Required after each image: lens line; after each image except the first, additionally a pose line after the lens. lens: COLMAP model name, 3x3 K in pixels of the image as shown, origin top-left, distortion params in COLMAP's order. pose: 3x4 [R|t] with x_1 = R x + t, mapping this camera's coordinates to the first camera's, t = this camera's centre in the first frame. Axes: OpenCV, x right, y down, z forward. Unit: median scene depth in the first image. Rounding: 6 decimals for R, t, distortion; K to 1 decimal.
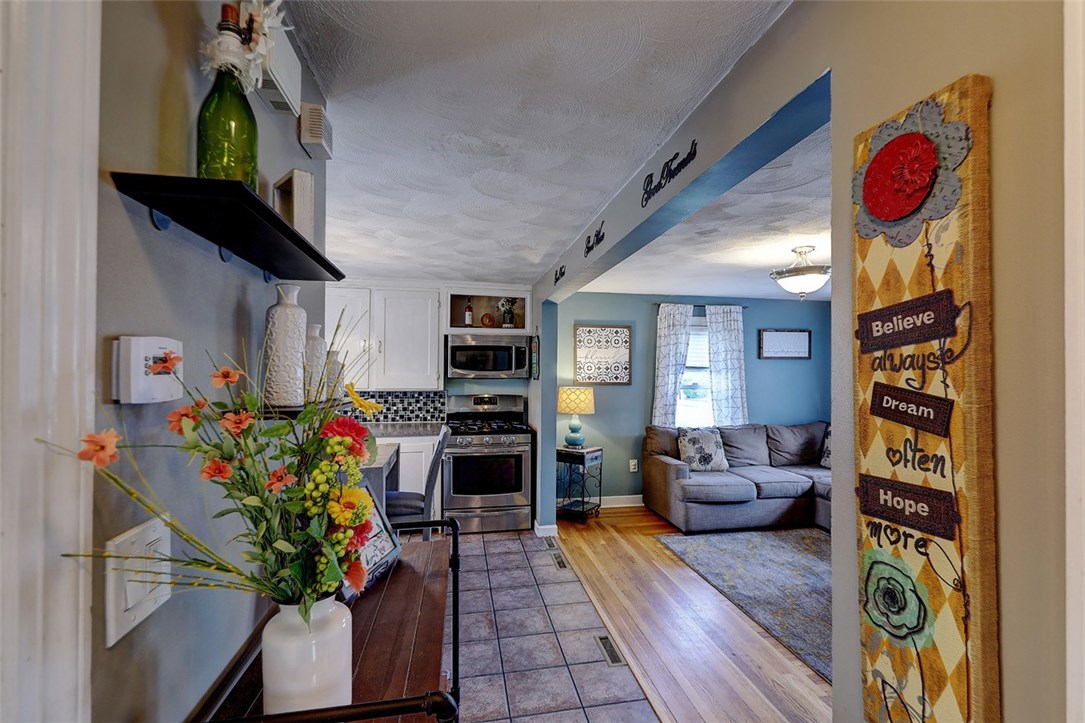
lens RADIAL K [[506.7, 0, 550.8], [0, 506.7, 365.5], [0, 0, 1]] dist [0.001565, -0.001850]
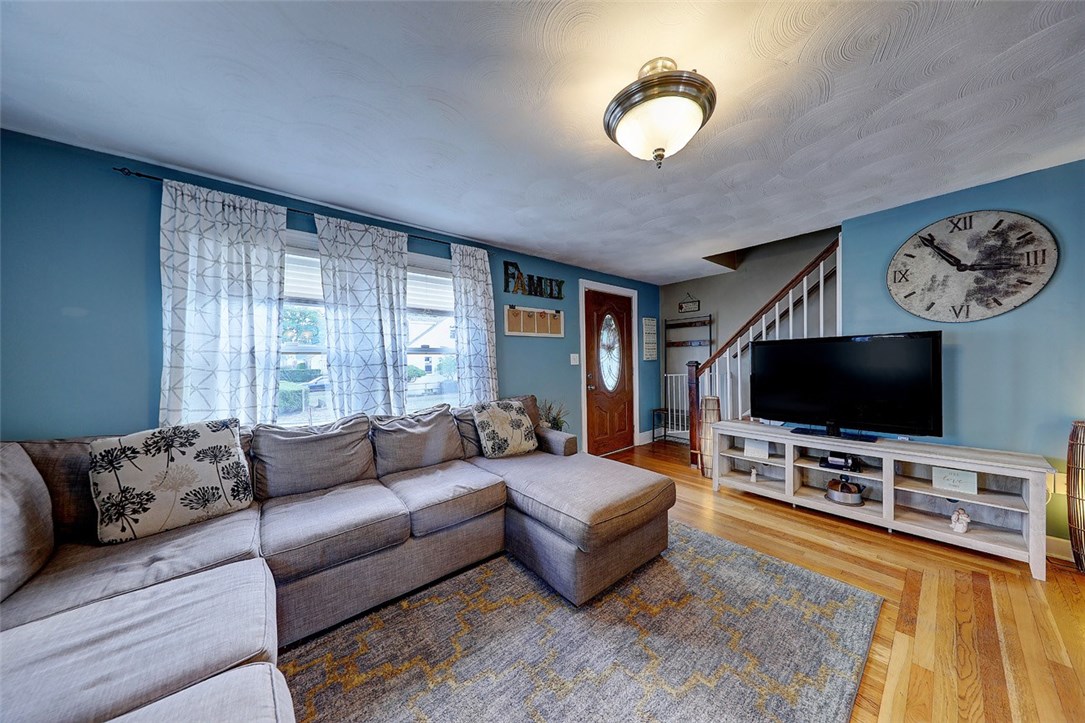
lens RADIAL K [[337.4, 0, 556.4], [0, 337.4, 367.2], [0, 0, 1]] dist [-0.000036, -0.000577]
pose [[-0.497757, -0.017398, 0.867142, 0.151003], [0.002987, 0.999758, 0.021774, 0.061879], [-0.867311, 0.013428, -0.497585, 0.880441]]
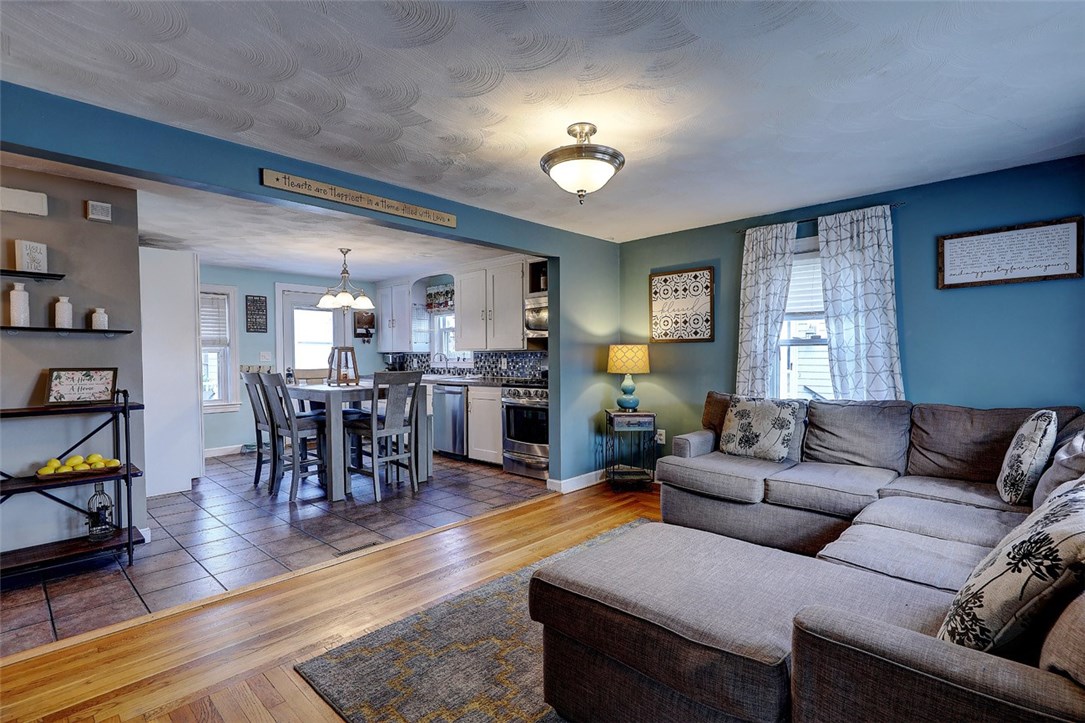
lens RADIAL K [[506.7, 0, 552.5], [0, 506.7, 370.3], [0, 0, 1]] dist [0.001565, -0.001850]
pose [[0.591258, 0.011896, -0.806395, 0.715627], [0.019221, 0.999399, 0.028836, 0.061620], [0.806254, -0.032550, 0.590674, 0.364033]]
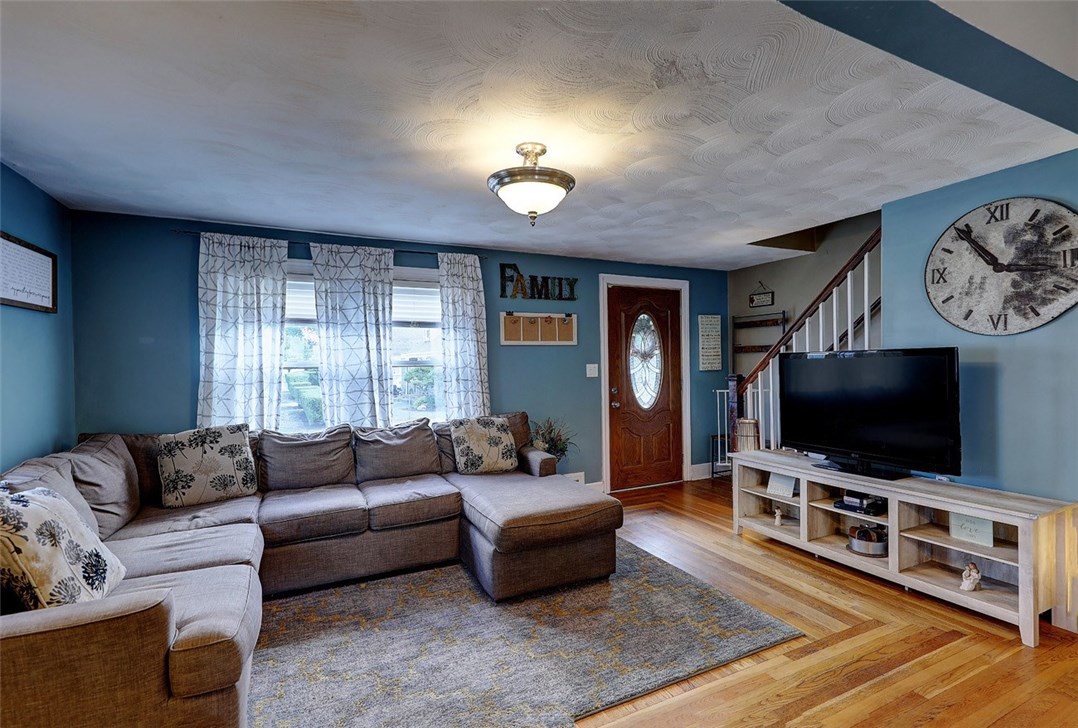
lens RADIAL K [[503.4, 0, 558.0], [0, 503.4, 369.3], [0, 0, 1]] dist [0.001565, -0.001850]
pose [[-0.278862, -0.019187, 0.960140, -0.118167], [0.000579, 0.999797, 0.020148, 0.038194], [-0.960331, 0.006174, -0.278794, 0.789584]]
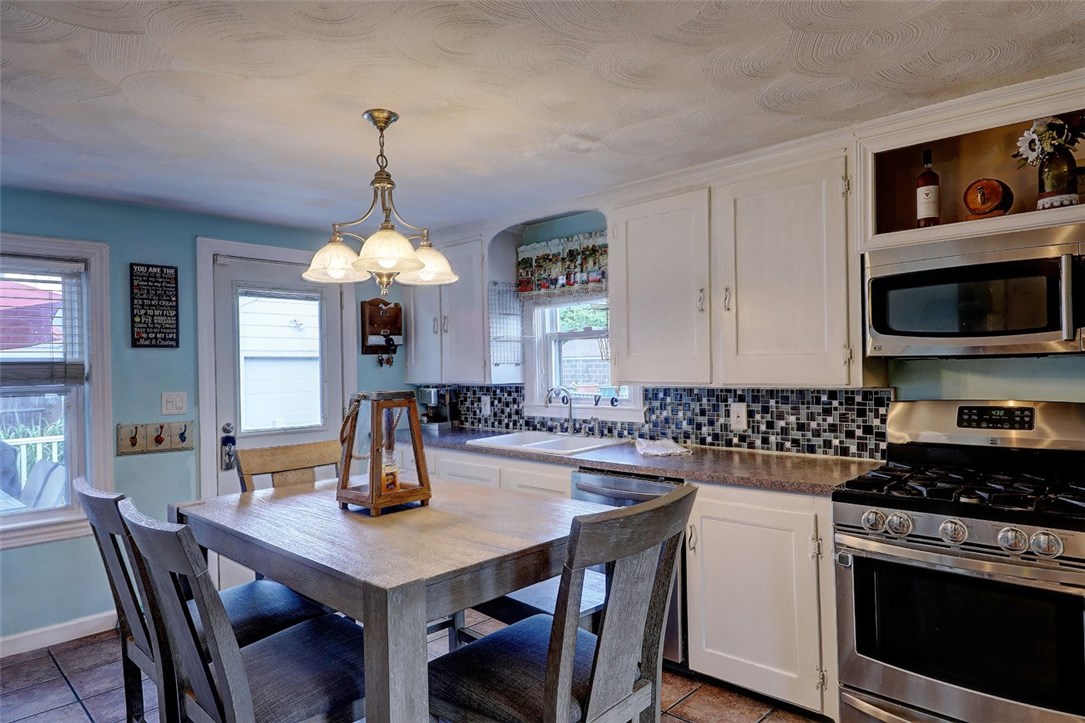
lens RADIAL K [[650.8, 0, 552.5], [0, 650.8, 369.5], [0, 0, 1]] dist [-0.000283, -0.000290]
pose [[0.575107, -0.013596, -0.817965, 0.078325], [0.031266, 0.999497, 0.005369, 0.022137], [0.817480, -0.028662, 0.575243, 0.467092]]
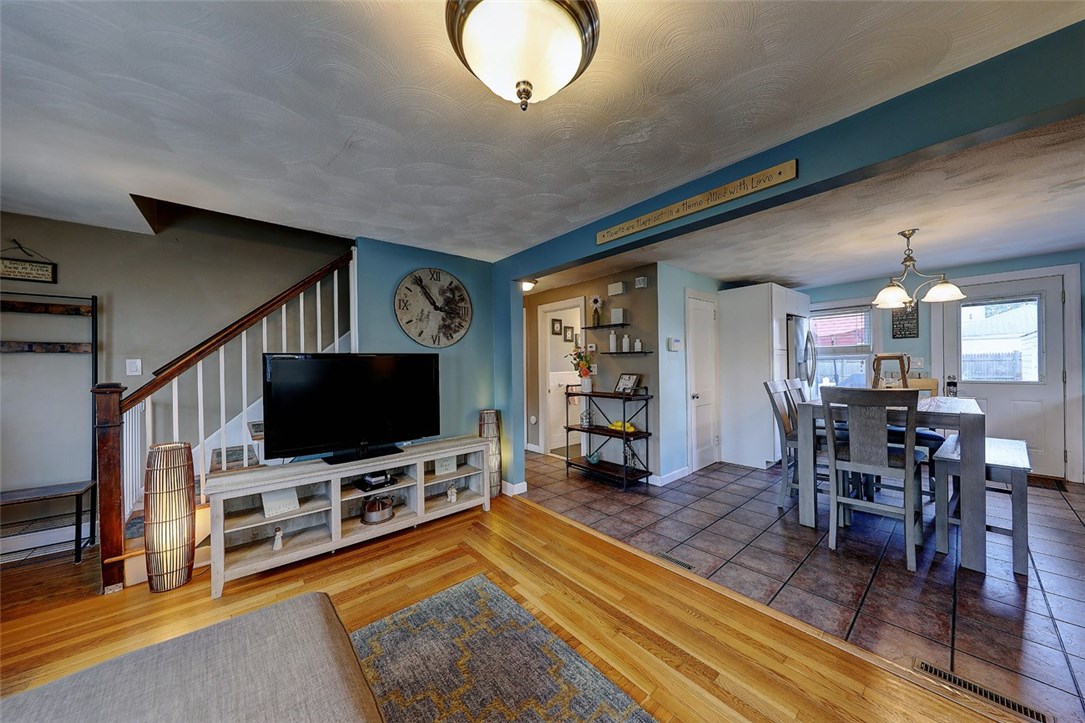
lens RADIAL K [[359.0, 0, 554.7], [0, 359.0, 365.9], [0, 0, 1]] dist [-0.000238, -0.000207]
pose [[-0.862412, 0.003886, -0.506193, 0.421924], [0.012585, 0.999826, -0.013767, 0.057557], [0.506051, -0.018243, -0.862310, 0.854567]]
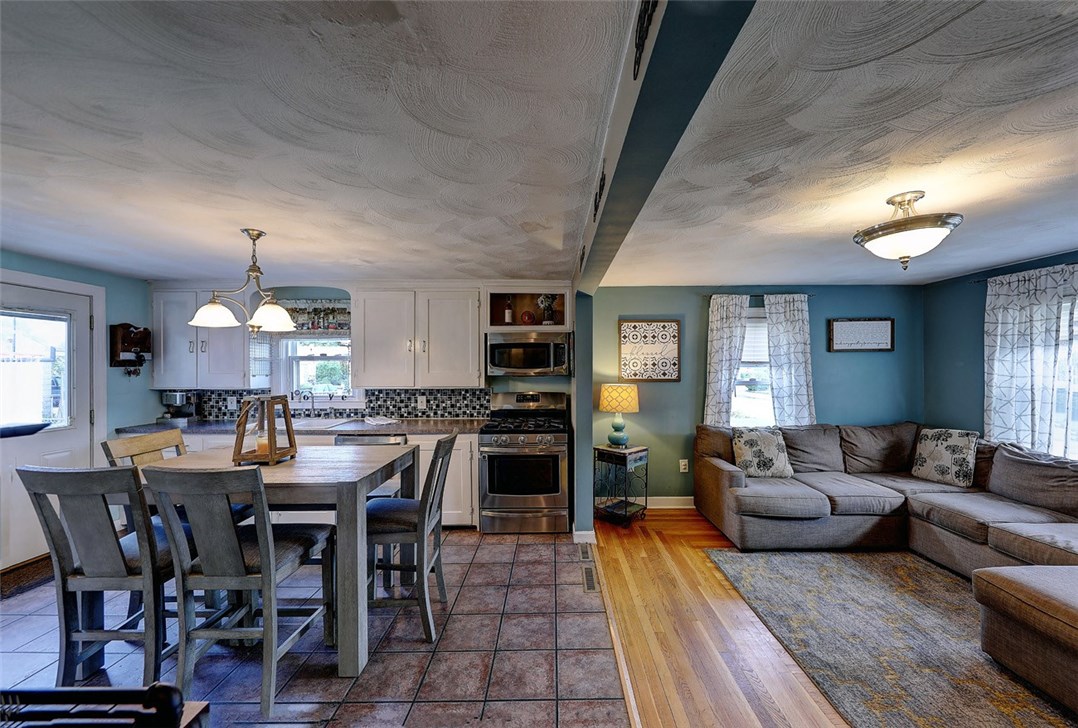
lens RADIAL K [[406.8, 0, 549.2], [0, 406.8, 367.7], [0, 0, 1]] dist [0.004847, -0.001000]
pose [[0.980961, -0.011237, -0.193879, 0.071629], [0.012986, 0.999886, 0.007750, 0.003306], [0.193770, -0.010121, 0.980995, 0.218998]]
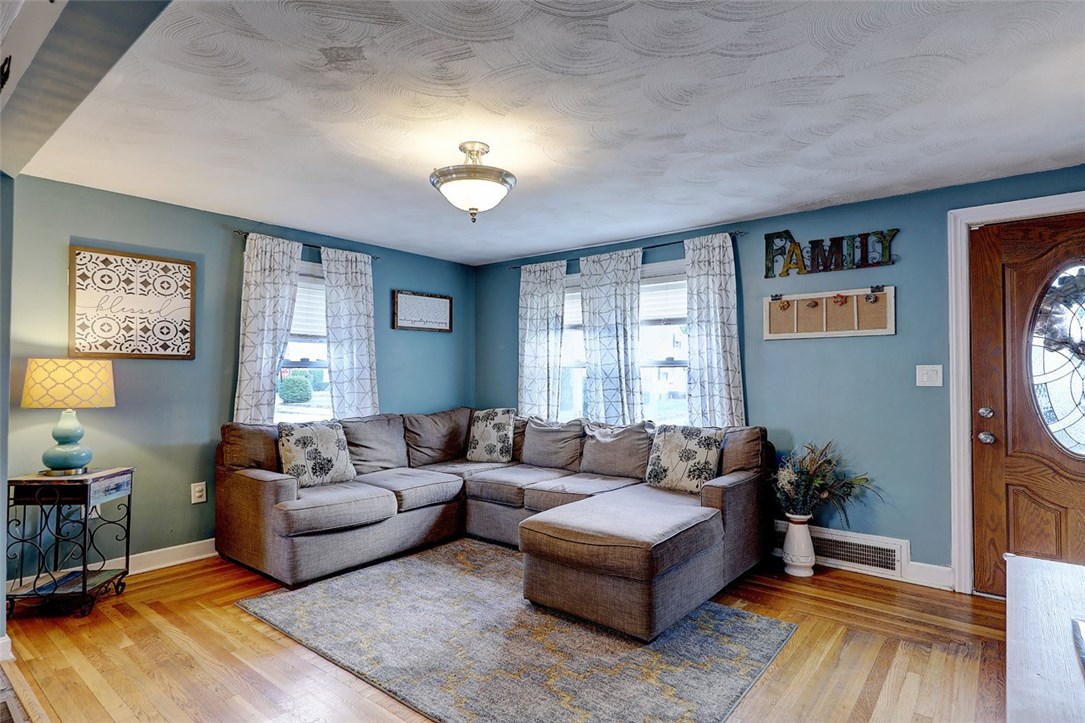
lens RADIAL K [[569.6, 0, 557.9], [0, 569.6, 366.1], [0, 0, 1]] dist [0.004936, -0.003760]
pose [[0.757380, 0.003574, 0.652965, 0.047119], [-0.002134, 0.999993, -0.002998, 0.052417], [-0.652971, 0.000878, 0.757383, 0.222197]]
